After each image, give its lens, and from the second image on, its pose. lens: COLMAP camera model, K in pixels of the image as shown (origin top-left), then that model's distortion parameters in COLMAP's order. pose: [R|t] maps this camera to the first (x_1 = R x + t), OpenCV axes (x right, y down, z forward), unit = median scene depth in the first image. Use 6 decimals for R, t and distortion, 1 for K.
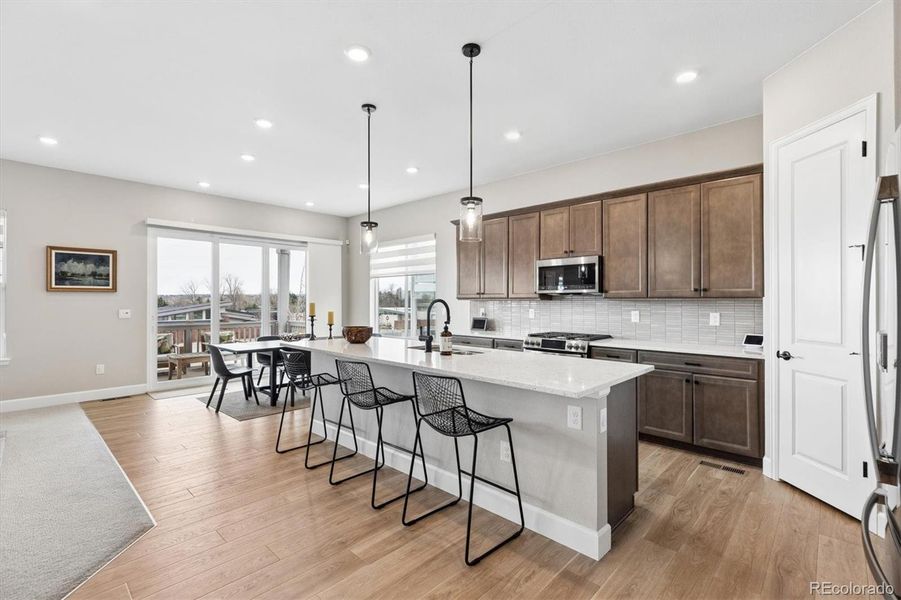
lens RADIAL K [[404.2, 0, 450.5], [0, 404.2, 300.0], [0, 0, 1]] dist [0.000175, -0.000017]
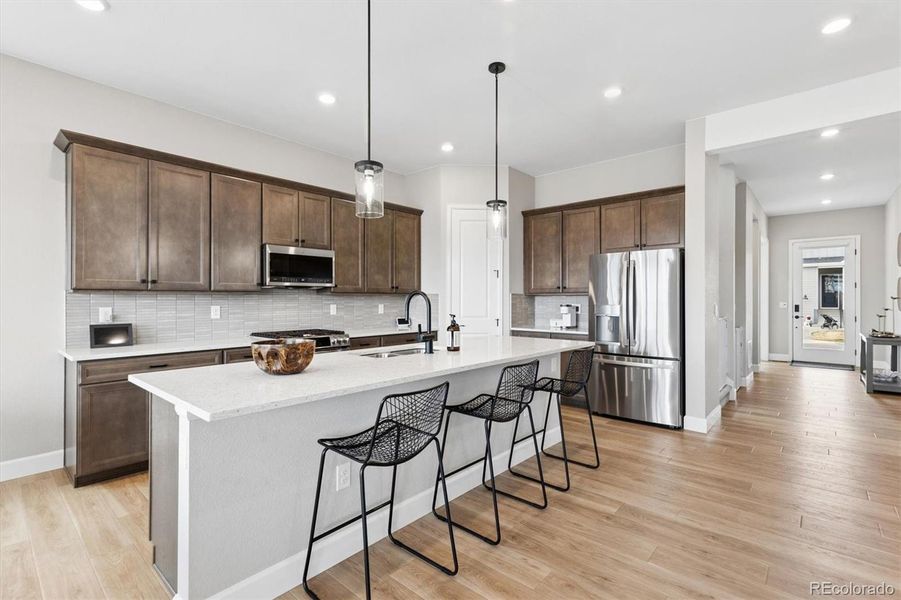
lens RADIAL K [[415.7, 0, 447.9], [0, 415.7, 296.2], [0, 0, 1]] dist [0.002806, 0.000142]
pose [[-0.029819, 0.006071, 0.999537, -0.675965], [-0.001597, 0.999980, -0.006122, 0.010383], [-0.999554, -0.001779, -0.029809, 0.724623]]
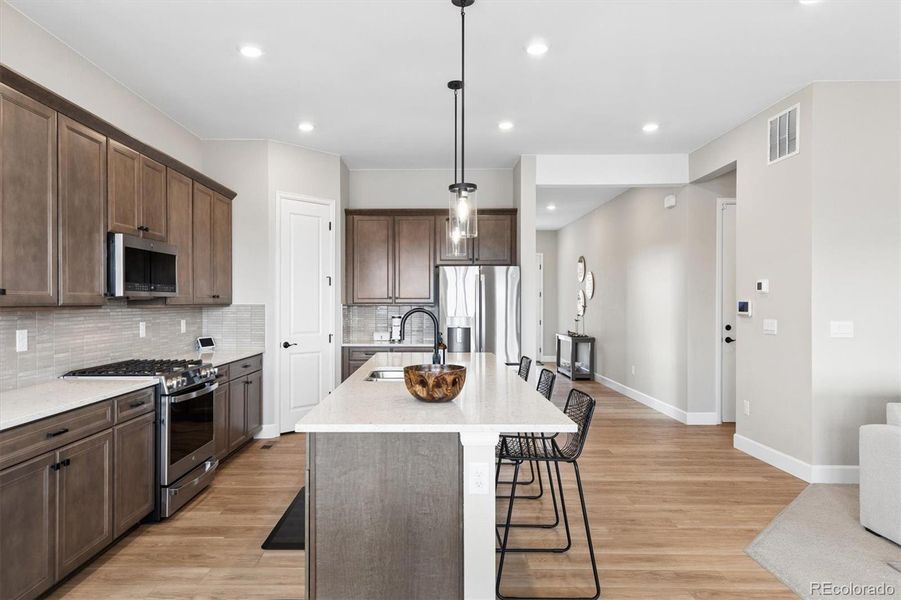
lens RADIAL K [[547.8, 0, 423.9], [0, 547.8, 302.9], [0, 0, 1]] dist [0.001191, 0.000040]
pose [[-0.673180, -0.001854, 0.739476, -0.626565], [-0.002034, 0.999998, 0.000655, -0.009713], [-0.739476, -0.001064, -0.673182, 1.294354]]
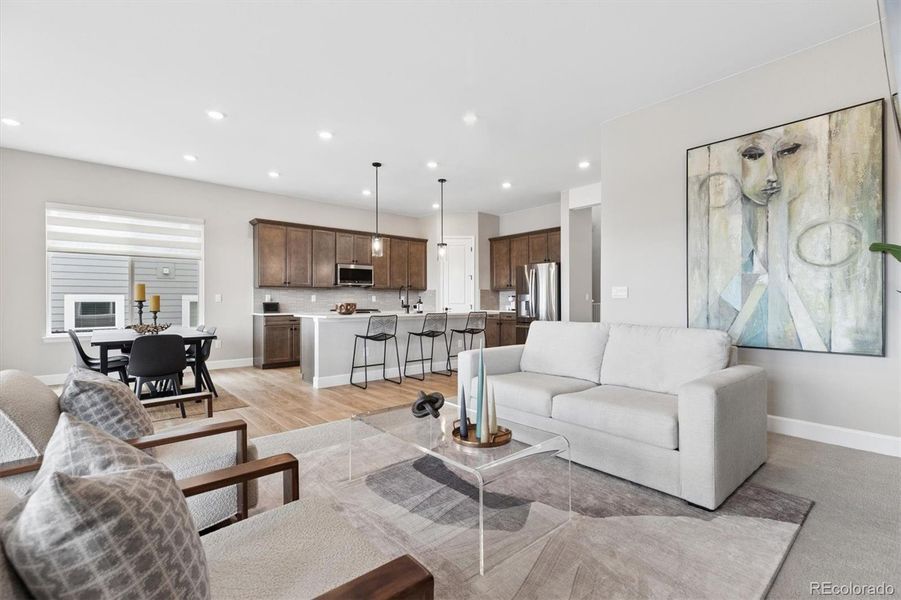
lens RADIAL K [[404.2, 0, 450.5], [0, 404.2, 300.0], [0, 0, 1]] dist [0.000175, -0.000017]
pose [[0.103907, 0.005382, 0.994572, -1.422050], [0.000759, 0.999985, -0.005490, 0.057228], [-0.994587, 0.001325, 0.103901, 0.438082]]
